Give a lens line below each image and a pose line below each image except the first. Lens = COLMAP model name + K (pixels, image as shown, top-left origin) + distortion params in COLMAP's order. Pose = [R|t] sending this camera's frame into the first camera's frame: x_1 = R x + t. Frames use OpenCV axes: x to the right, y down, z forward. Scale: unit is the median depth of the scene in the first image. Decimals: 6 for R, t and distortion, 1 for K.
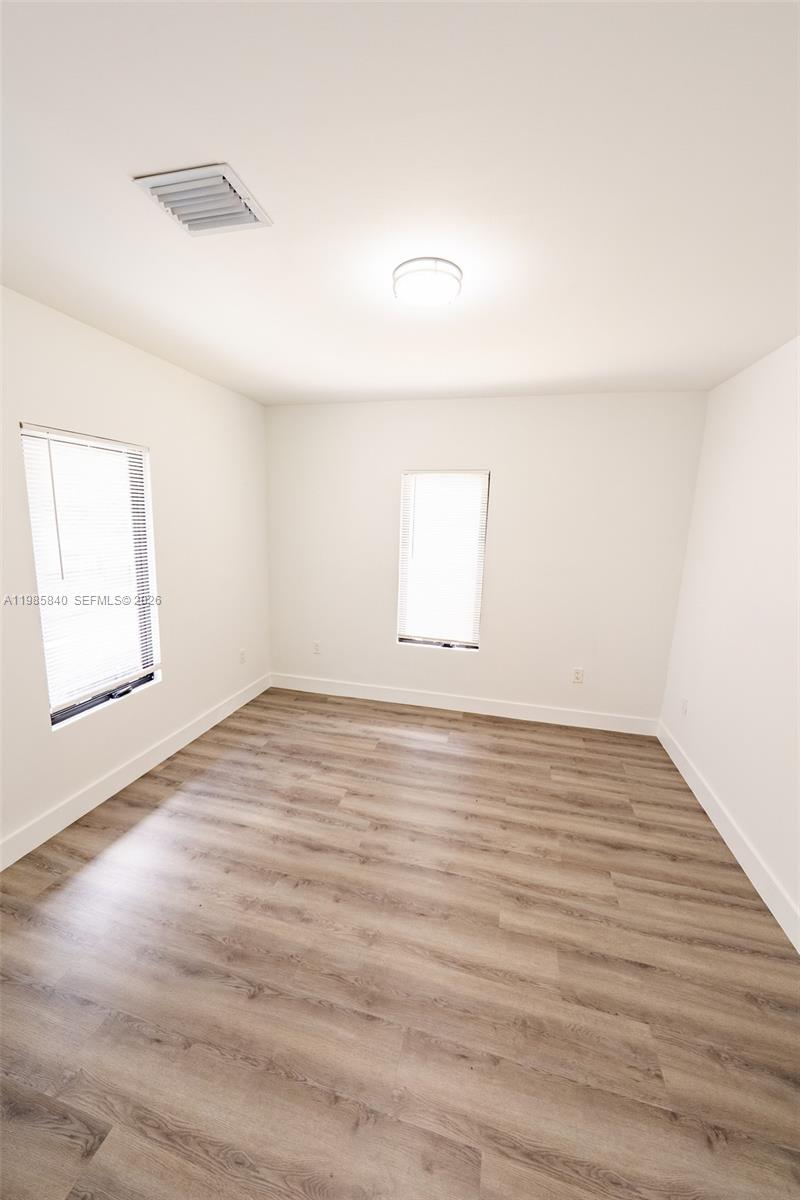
lens RADIAL K [[419.5, 0, 395.8], [0, 419.5, 595.6], [0, 0, 1]] dist [0.000553, 0.000130]
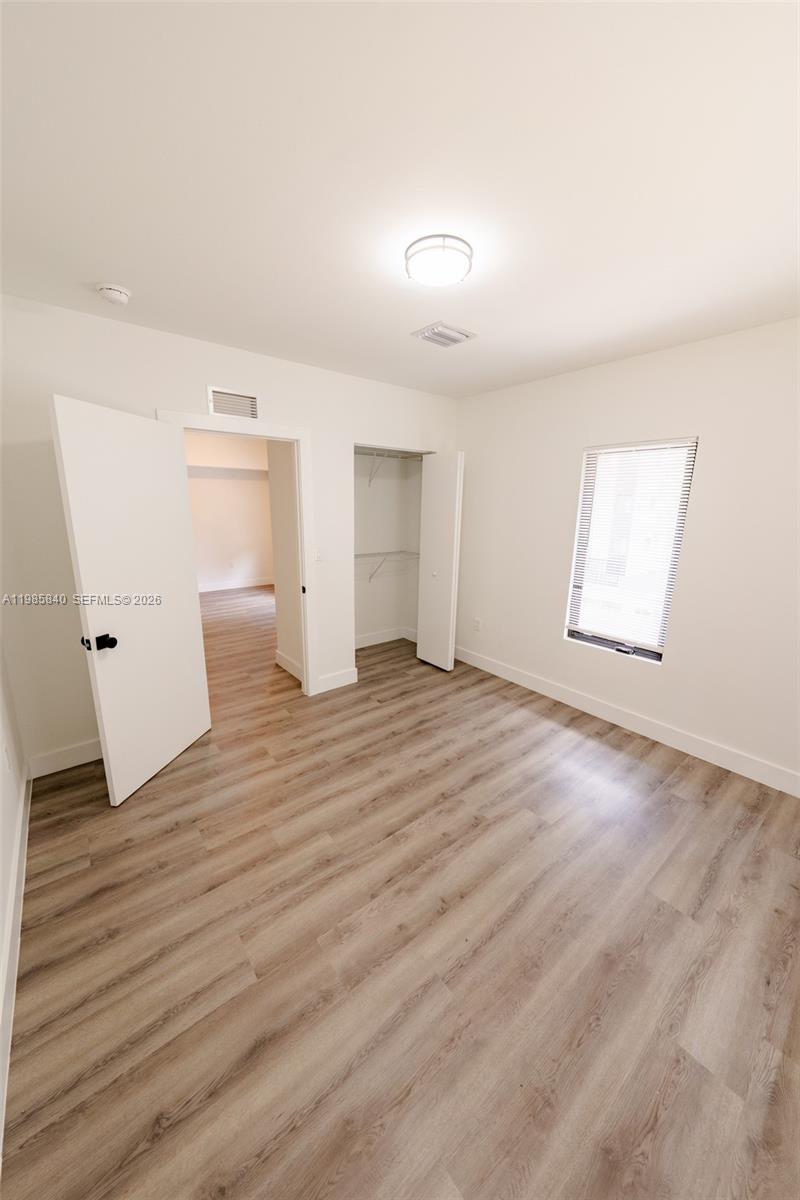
lens RADIAL K [[413.2, 0, 402.8], [0, 413.2, 595.3], [0, 0, 1]] dist [-0.000238, -0.000149]
pose [[-0.575623, 0.137879, -0.806007, 0.883358], [-0.181459, 0.939568, 0.290319, -0.200332], [0.797327, 0.313372, -0.515817, 1.421026]]
